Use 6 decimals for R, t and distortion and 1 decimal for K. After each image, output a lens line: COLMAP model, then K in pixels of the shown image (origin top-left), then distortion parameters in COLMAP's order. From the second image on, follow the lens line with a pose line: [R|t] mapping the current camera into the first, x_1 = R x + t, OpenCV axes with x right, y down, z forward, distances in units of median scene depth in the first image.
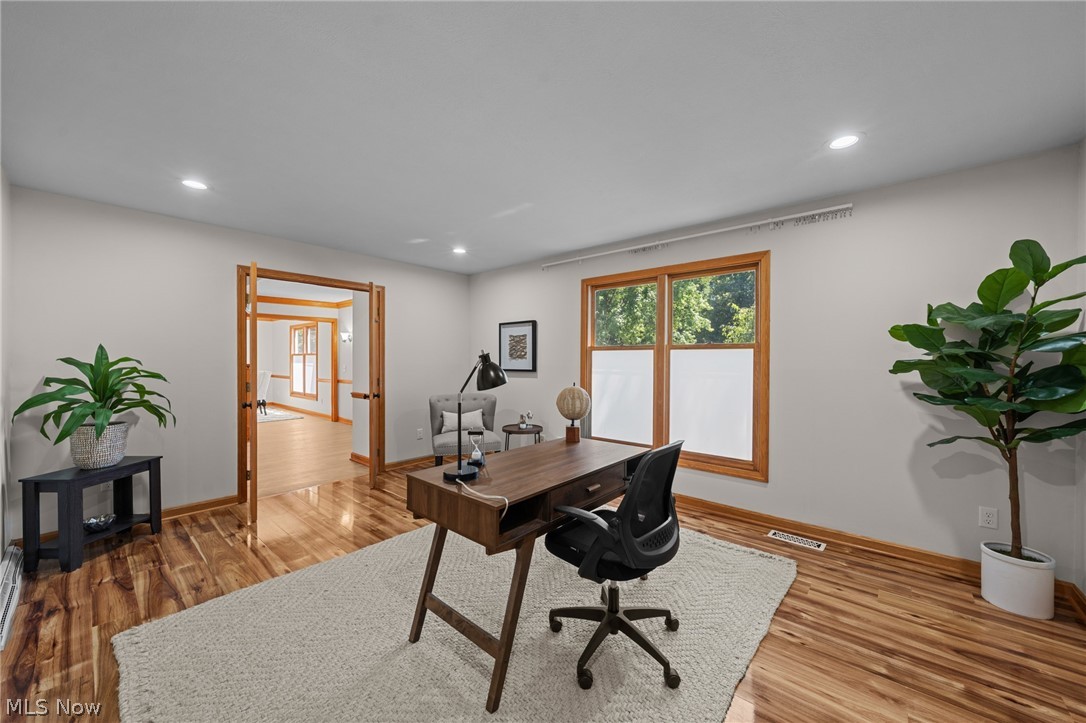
lens RADIAL K [[393.6, 0, 545.6], [0, 393.6, 358.0], [0, 0, 1]] dist [0.001323, 0.000256]
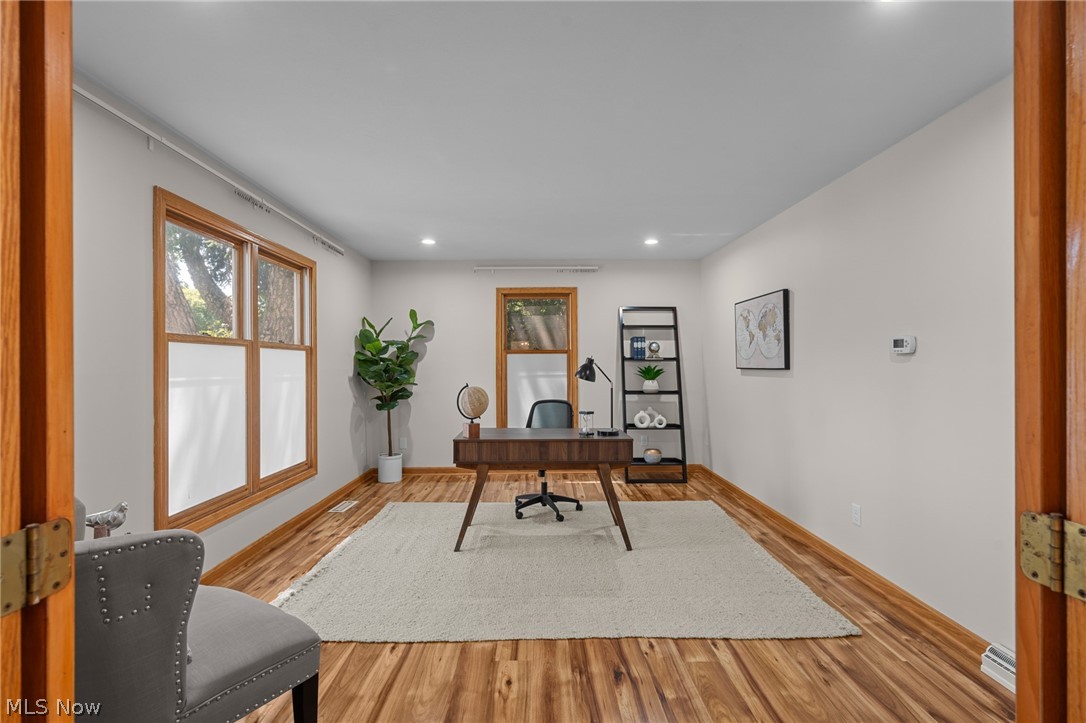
lens RADIAL K [[502.5, 0, 540.8], [0, 502.5, 364.9], [0, 0, 1]] dist [-0.001141, -0.000173]
pose [[-0.660100, 0.000105, 0.751178, -0.983575], [-0.004033, 0.999985, -0.003684, 0.017381], [-0.751167, -0.005462, -0.660090, 1.601756]]
